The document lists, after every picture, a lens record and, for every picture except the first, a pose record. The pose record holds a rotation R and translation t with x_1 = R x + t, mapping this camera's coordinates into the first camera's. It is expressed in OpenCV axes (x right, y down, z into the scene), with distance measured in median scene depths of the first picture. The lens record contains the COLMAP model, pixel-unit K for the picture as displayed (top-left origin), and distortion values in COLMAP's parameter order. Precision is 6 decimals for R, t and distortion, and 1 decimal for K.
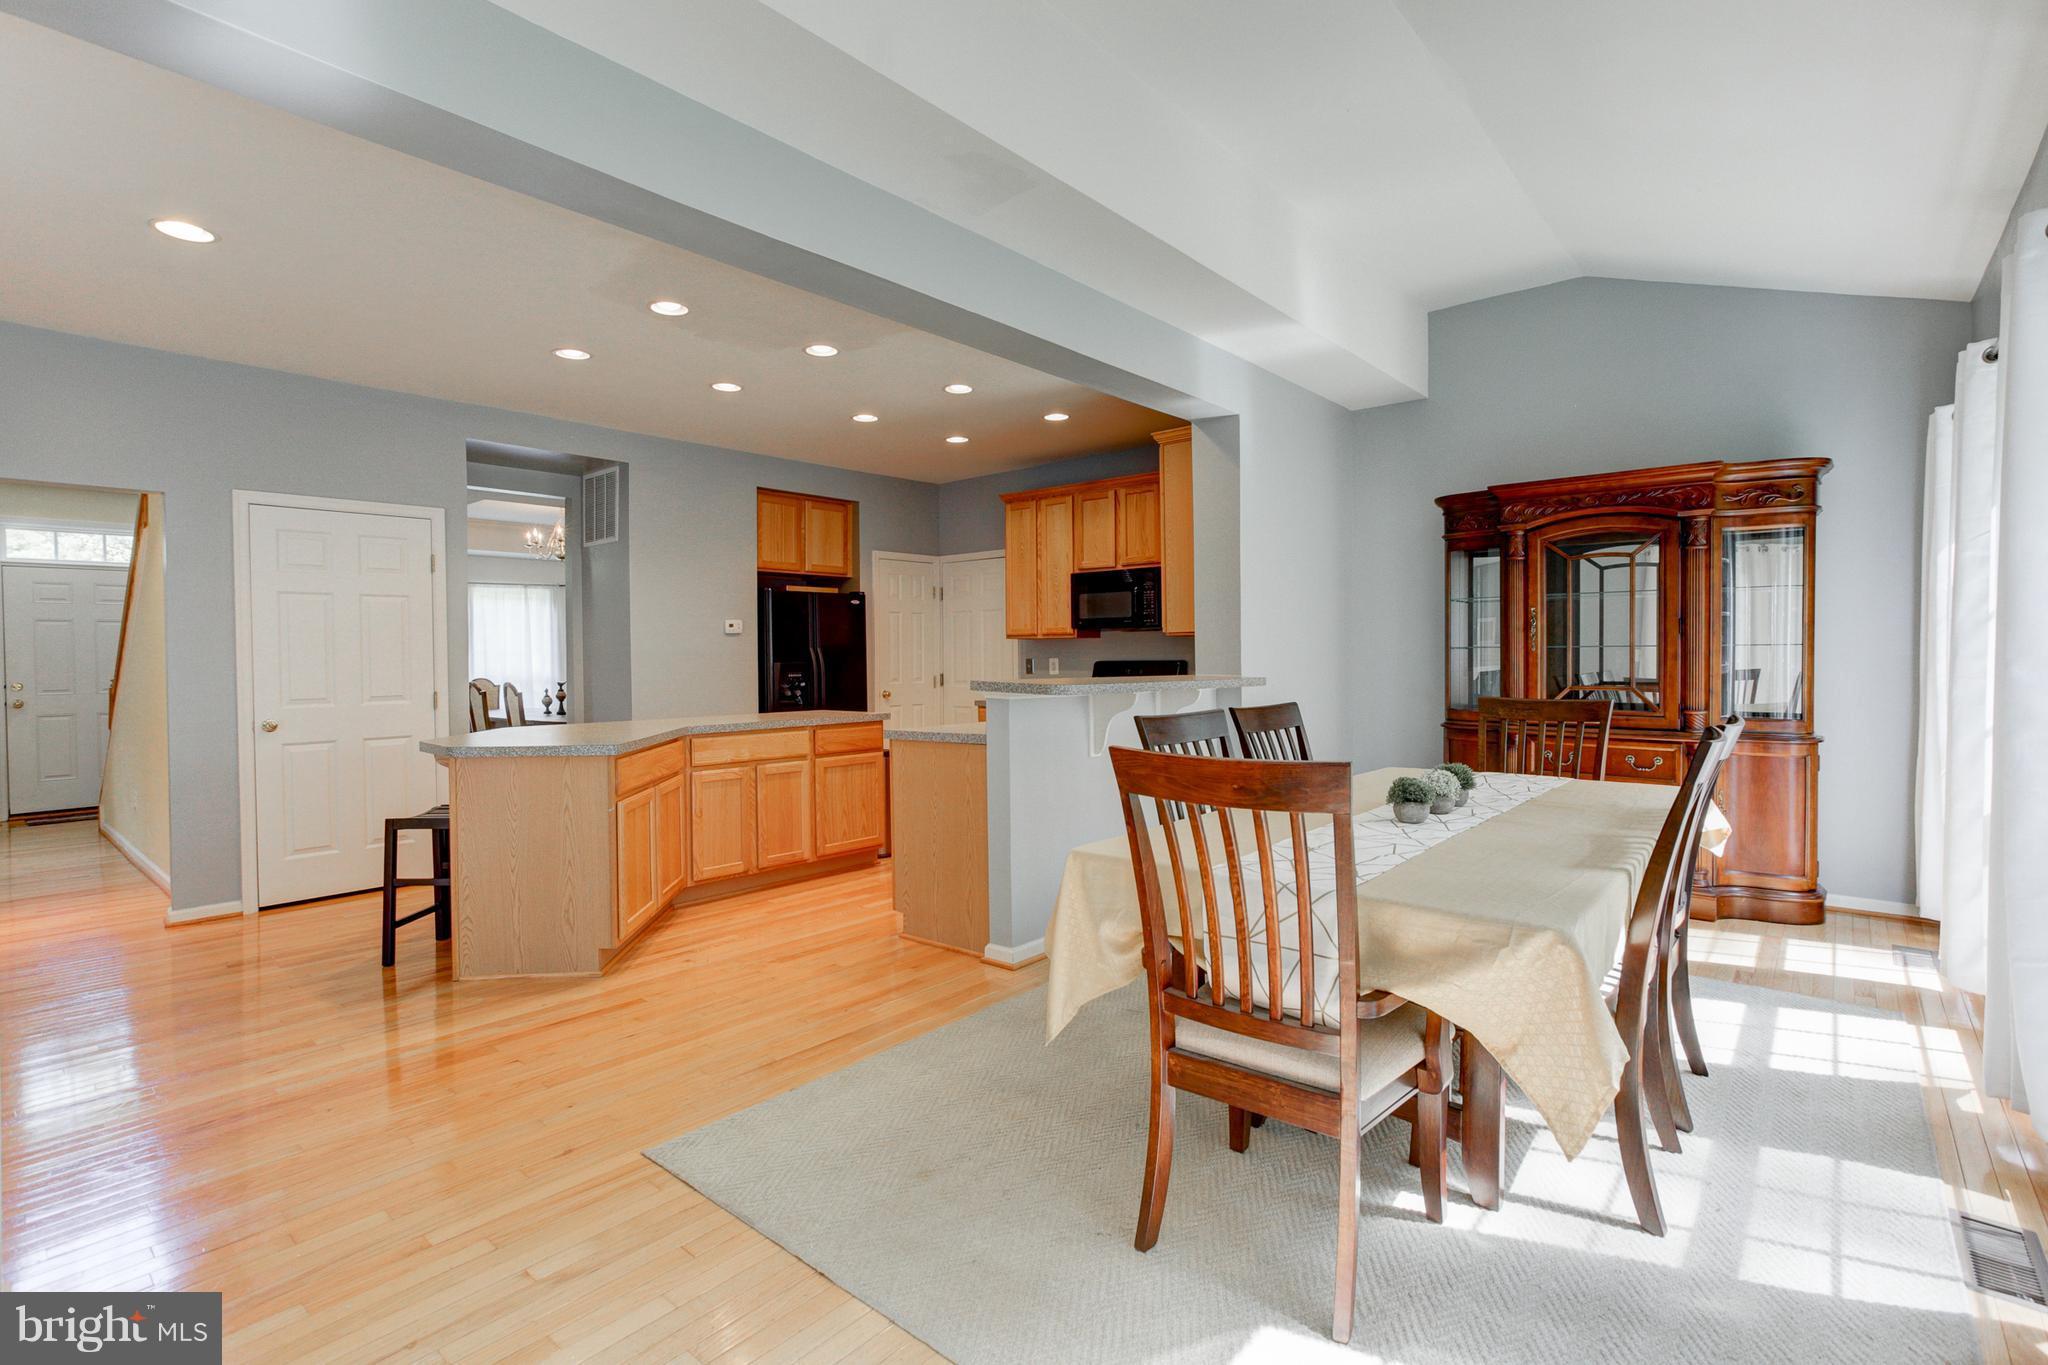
lens RADIAL K [[963.6, 0, 1022.9], [0, 963.6, 666.4], [0, 0, 1]] dist [-0.037604, 0.025257]
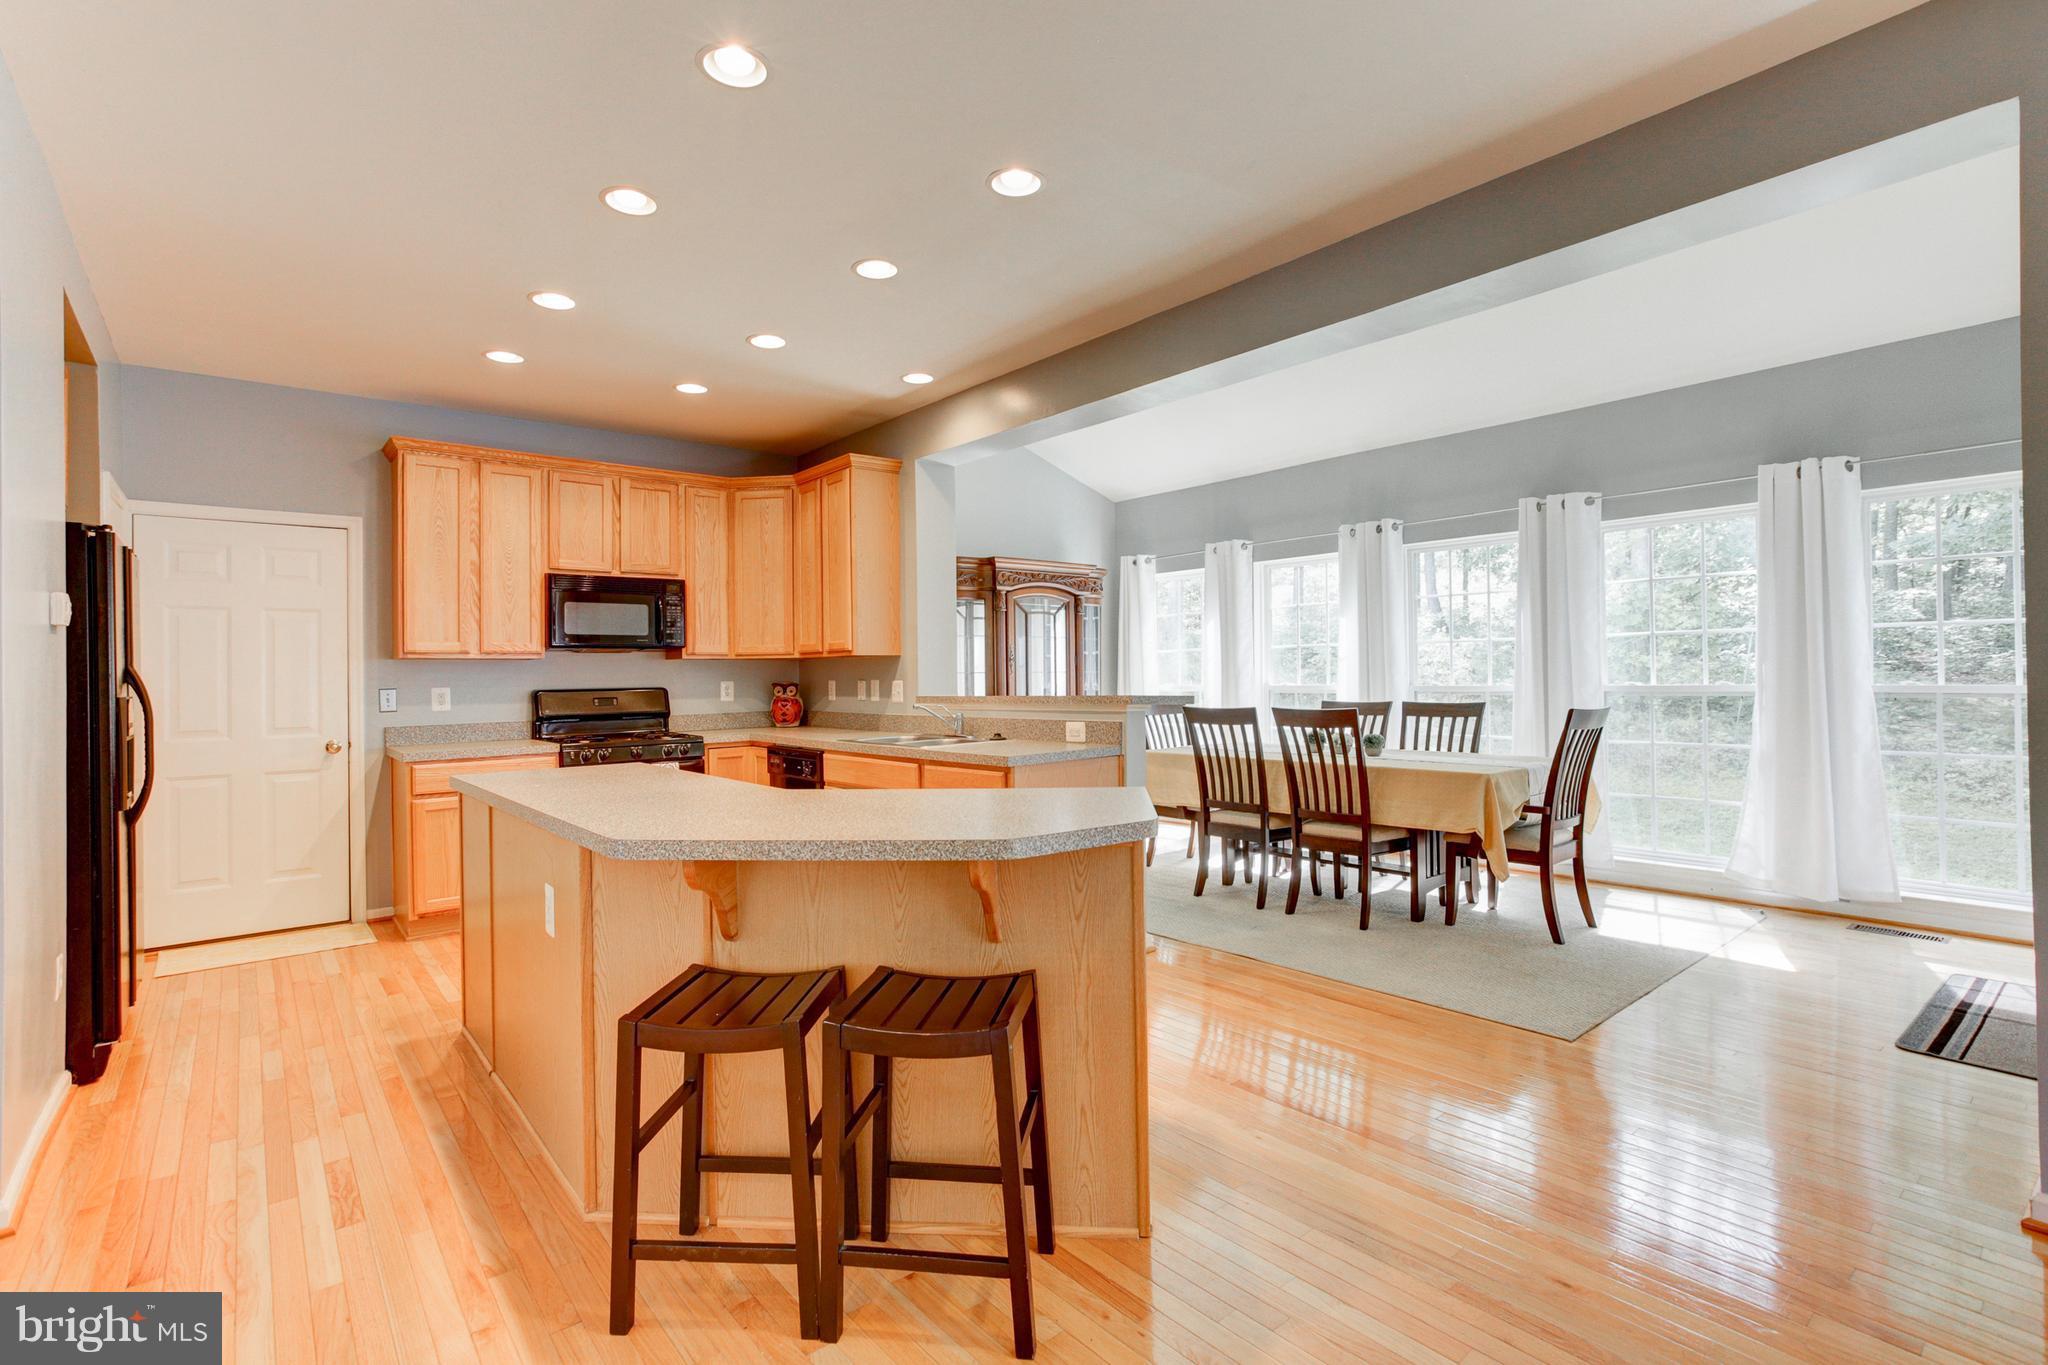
lens RADIAL K [[965.5, 0, 1019.8], [0, 965.5, 662.0], [0, 0, 1]] dist [-0.040005, 0.027893]
pose [[0.176785, 0.022148, 0.984000, -0.661721], [0.025186, 0.999318, -0.027018, 0.002596], [-0.983927, 0.029560, 0.176107, 0.543523]]
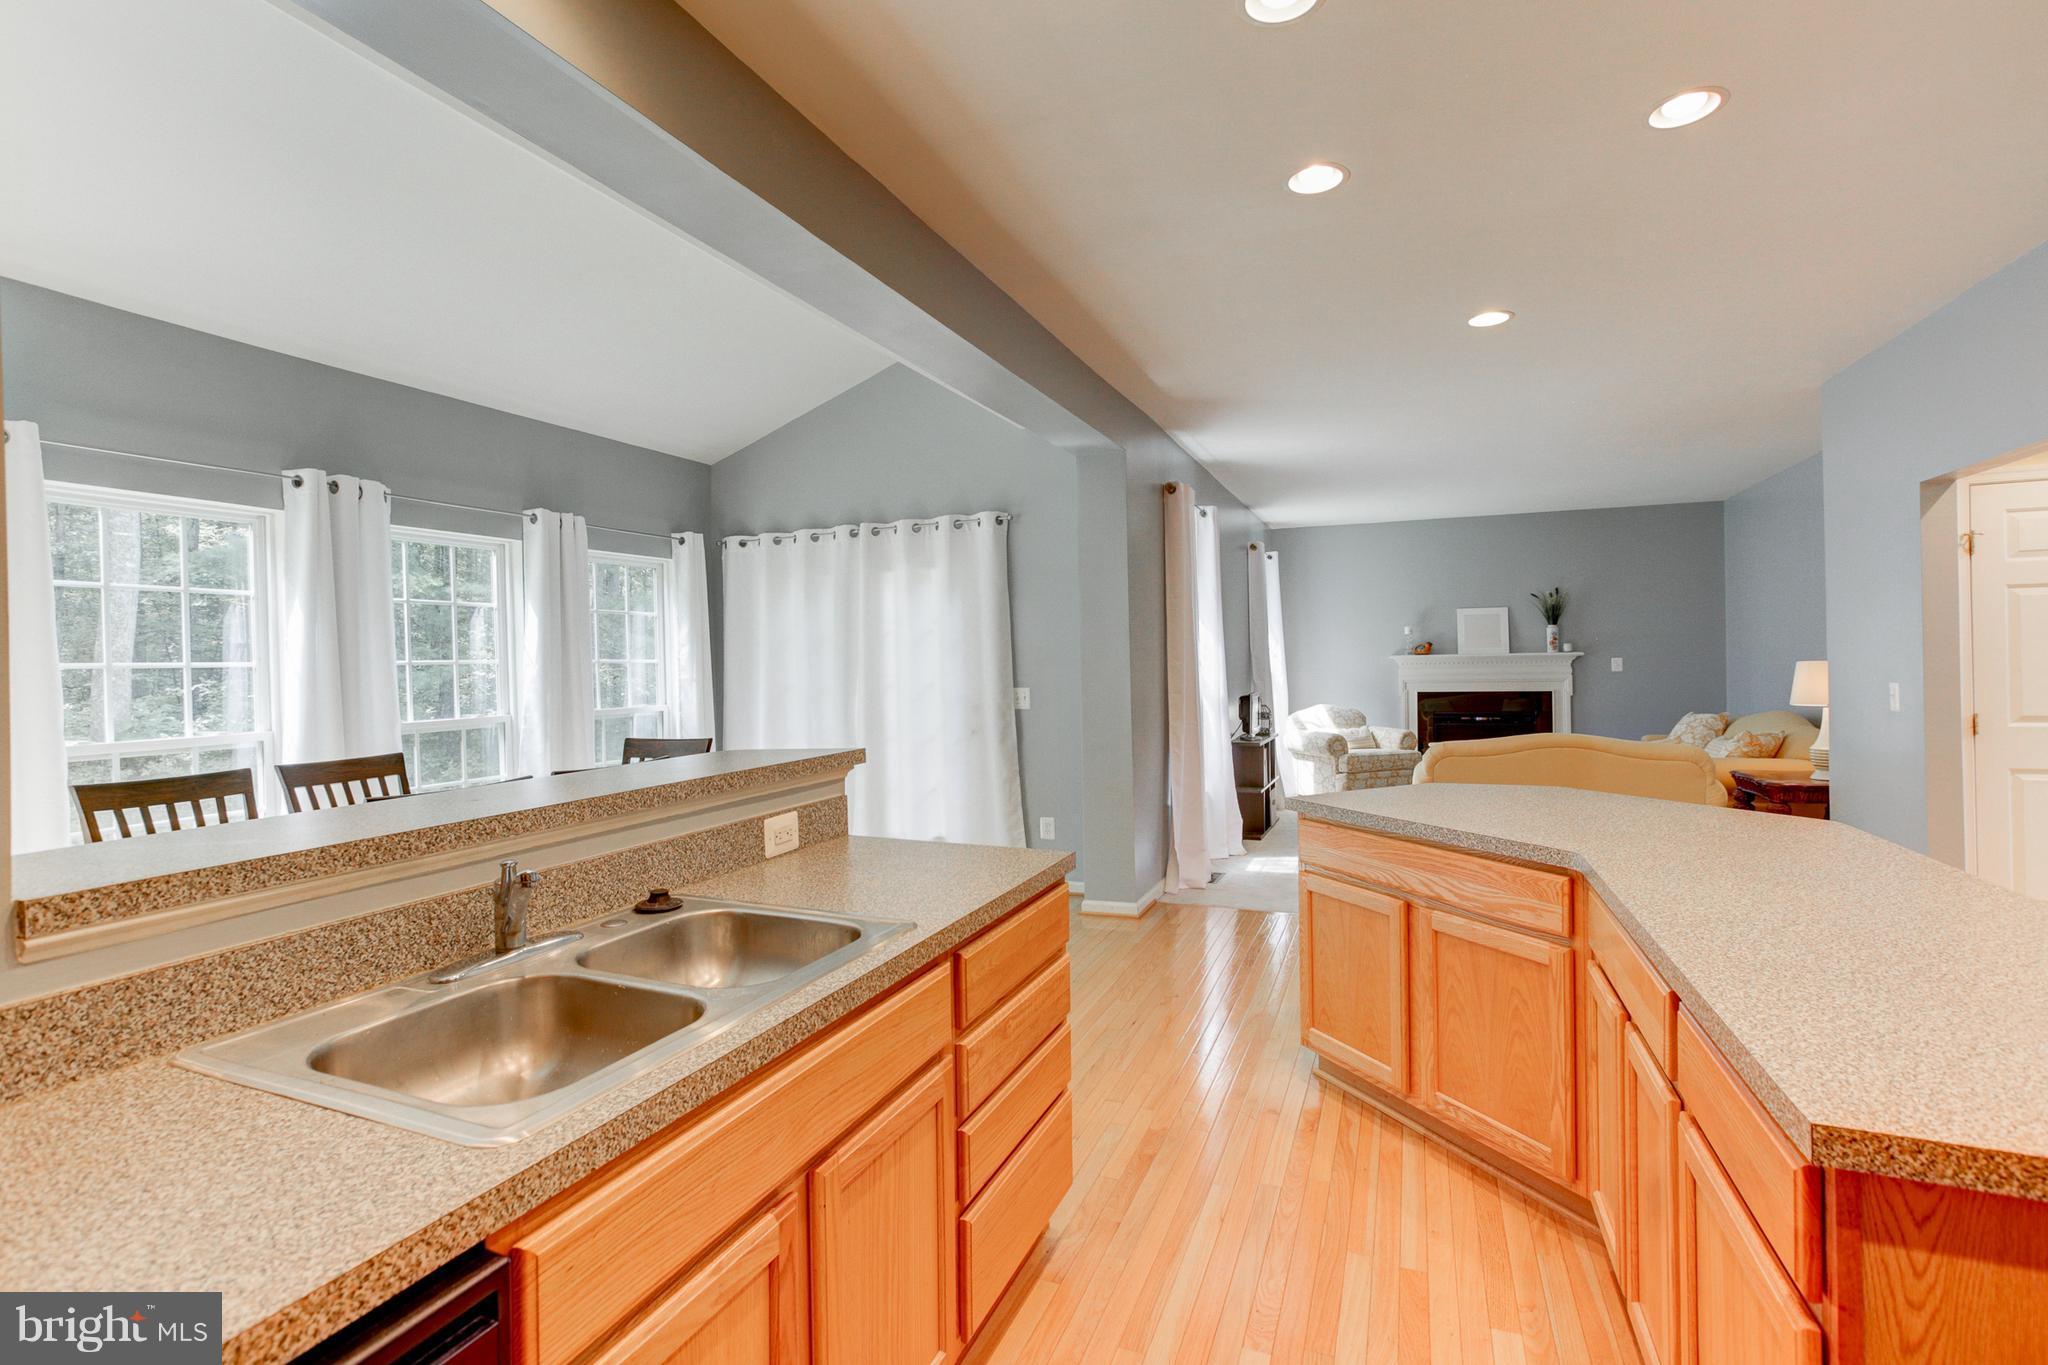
lens RADIAL K [[951.5, 0, 1023.4], [0, 951.5, 666.3], [0, 0, 1]] dist [-0.020384, 0.012042]
pose [[-0.949042, 0.030187, -0.313700, 0.030849], [0.025280, 0.999486, 0.019698, -0.030069], [0.314133, 0.010764, -0.949318, 0.973171]]
